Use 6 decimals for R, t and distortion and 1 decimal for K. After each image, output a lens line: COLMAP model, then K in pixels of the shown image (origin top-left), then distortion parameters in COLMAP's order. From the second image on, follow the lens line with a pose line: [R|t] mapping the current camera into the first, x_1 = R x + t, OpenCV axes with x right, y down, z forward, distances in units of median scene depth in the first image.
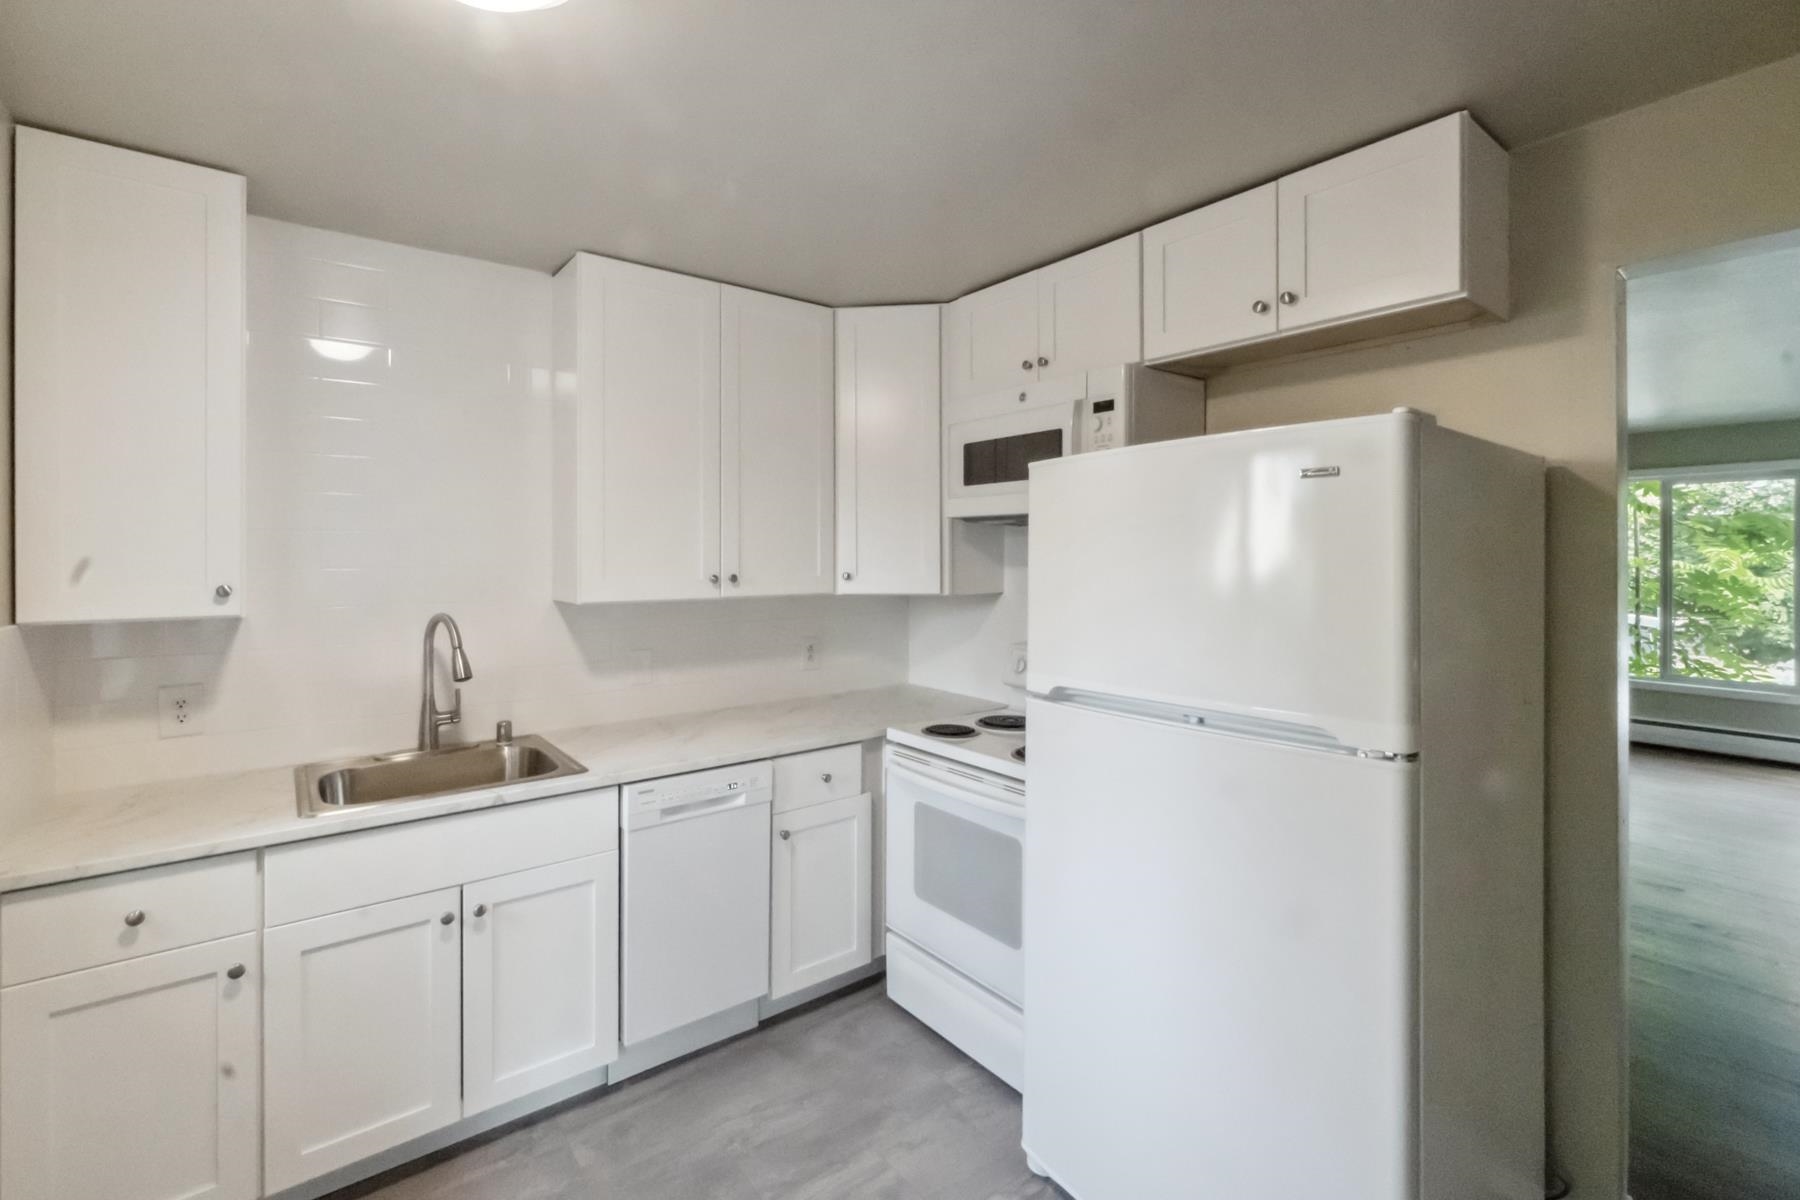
lens RADIAL K [[799.0, 0, 896.3], [0, 799.0, 574.1], [0, 0, 1]] dist [-0.001645, -0.000242]
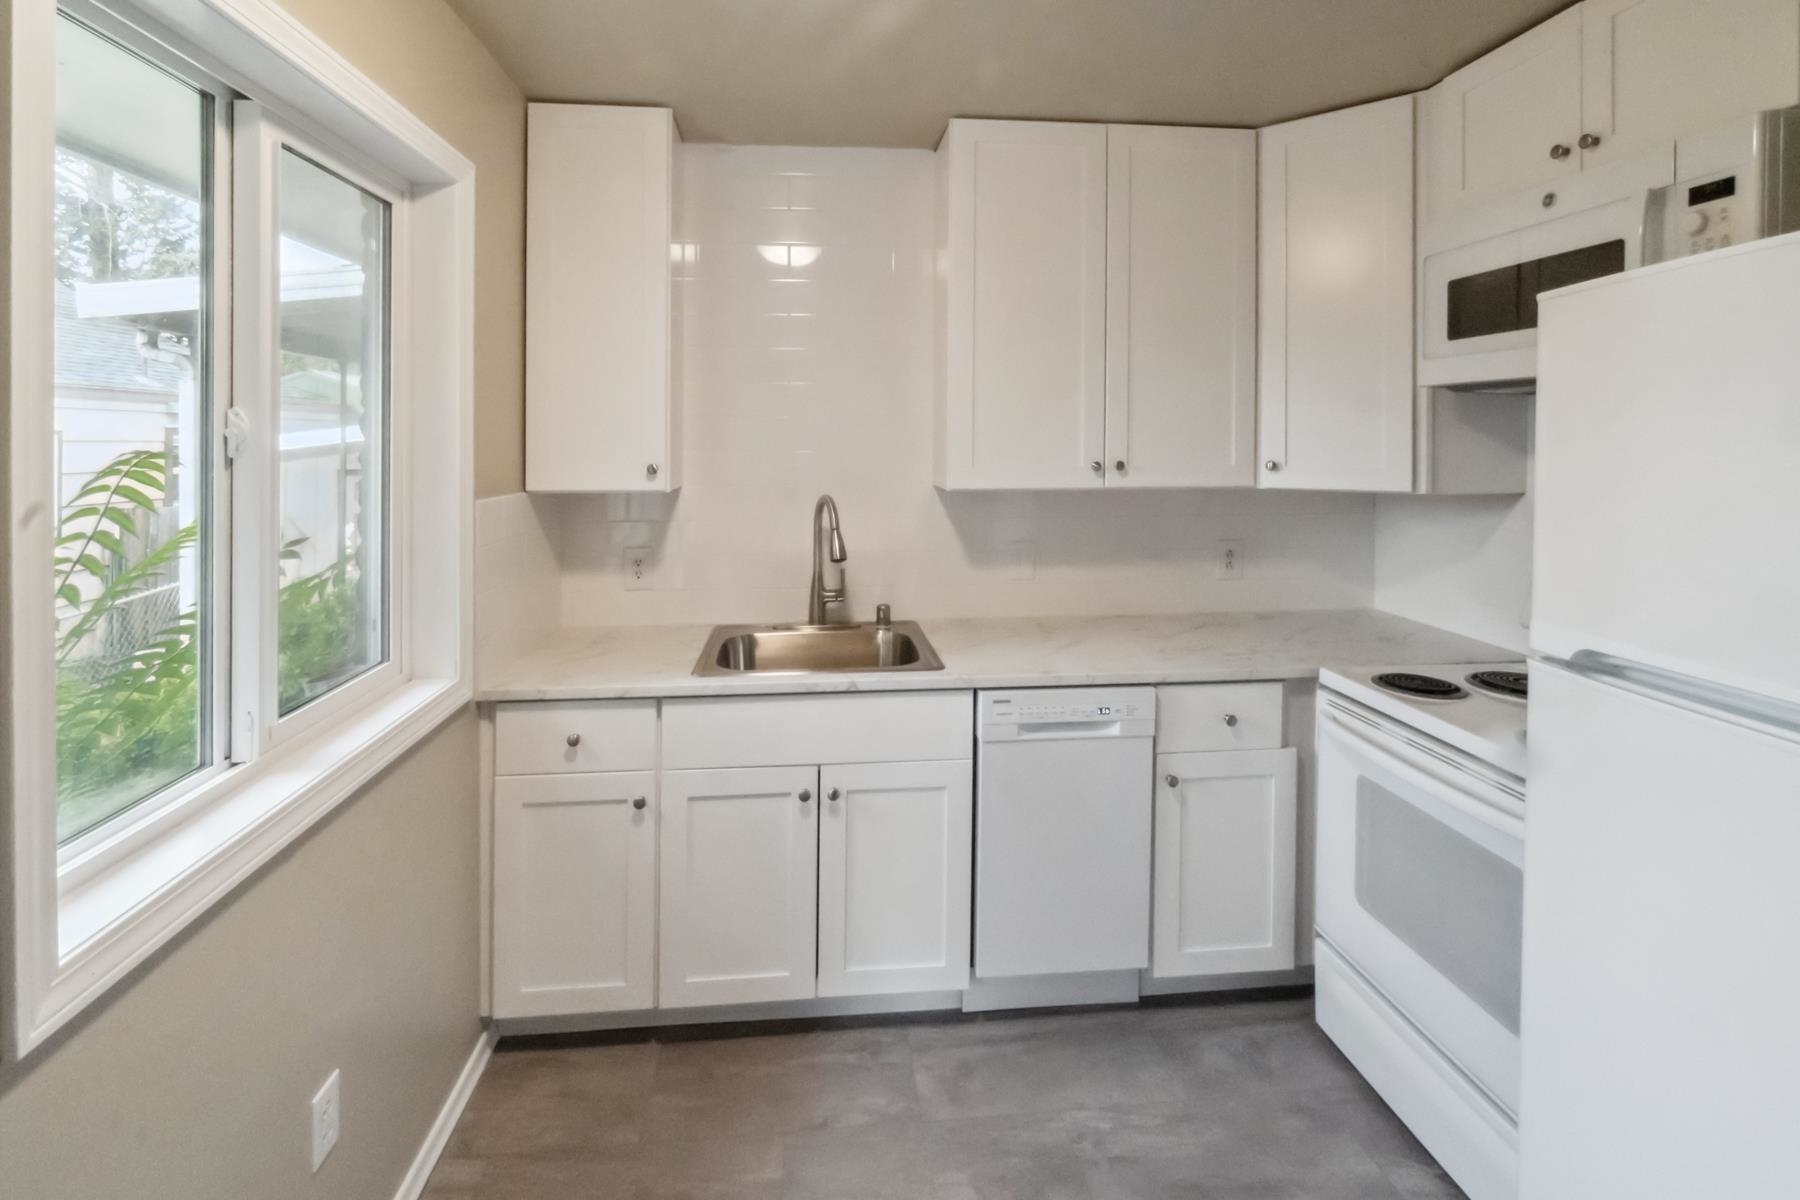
lens RADIAL K [[817.0, 0, 891.2], [0, 817.0, 455.8], [0, 0, 1]] dist [0.000116, -0.007944]
pose [[0.840361, 0.009661, -0.541941, 0.070374], [-0.013596, 0.999902, -0.003258, 0.000788], [0.541857, 0.010107, 0.840410, 0.144050]]
